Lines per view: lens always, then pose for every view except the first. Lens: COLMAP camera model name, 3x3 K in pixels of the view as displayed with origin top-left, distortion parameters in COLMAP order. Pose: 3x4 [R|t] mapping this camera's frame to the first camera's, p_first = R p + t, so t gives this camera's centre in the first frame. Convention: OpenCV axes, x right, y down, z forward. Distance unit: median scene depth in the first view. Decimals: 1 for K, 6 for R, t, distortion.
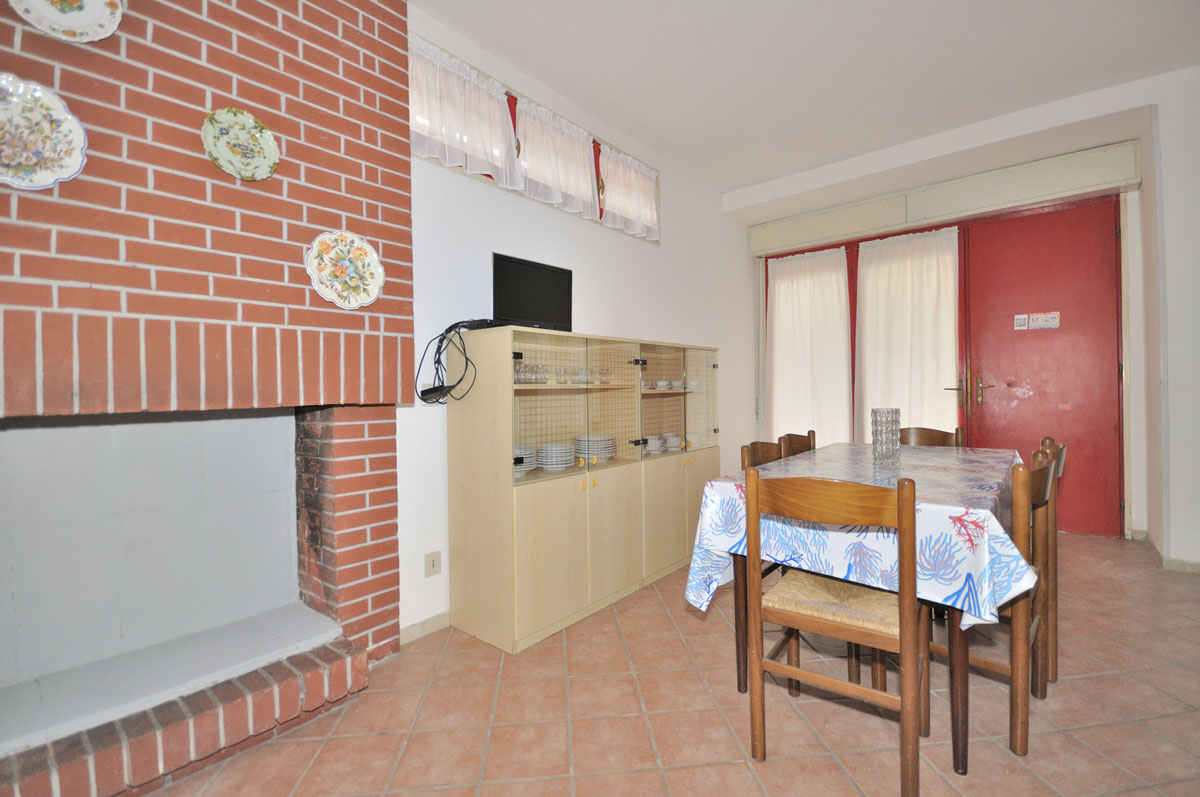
lens RADIAL K [[536.4, 0, 600.2], [0, 536.4, 393.1], [0, 0, 1]] dist [-0.001303, -0.000758]
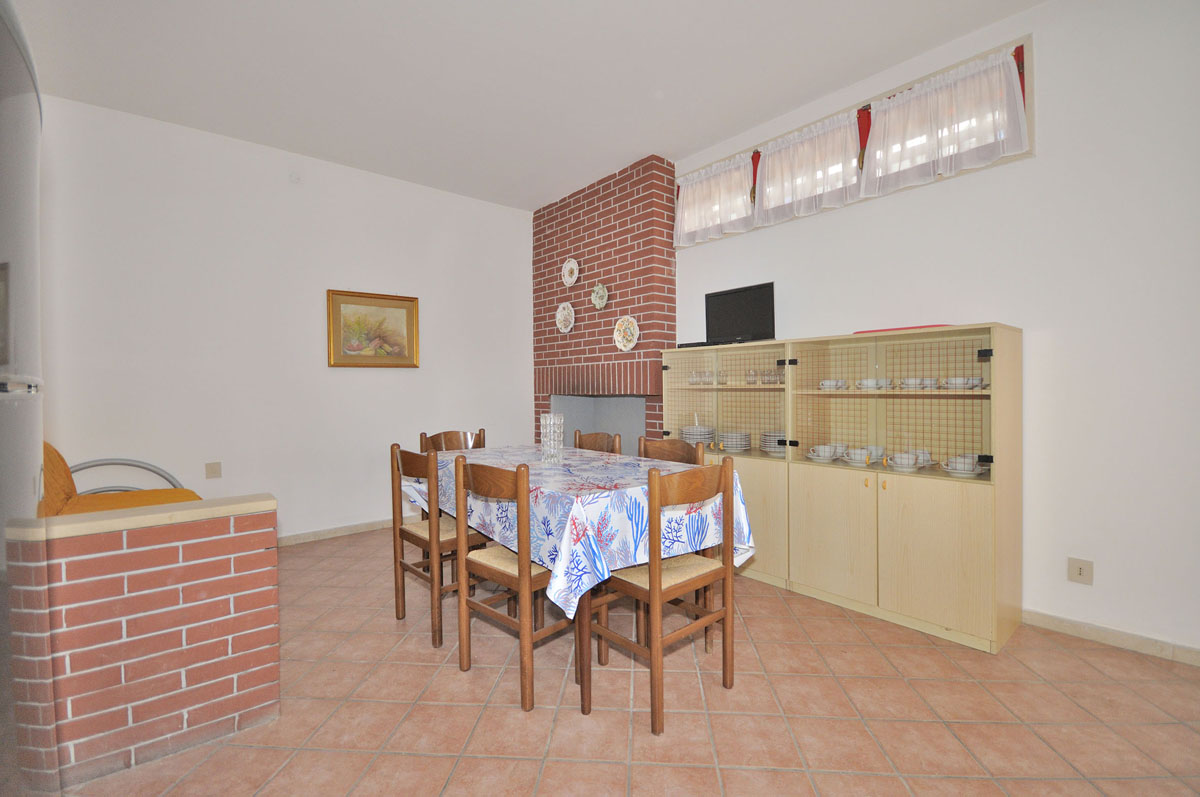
lens RADIAL K [[536.4, 0, 600.2], [0, 536.4, 393.1], [0, 0, 1]] dist [-0.001303, -0.000758]
pose [[-0.182885, 0.027752, -0.982743, 1.105328], [0.005738, 0.999615, 0.027160, -0.029254], [0.983118, -0.000672, -0.182974, 0.838808]]
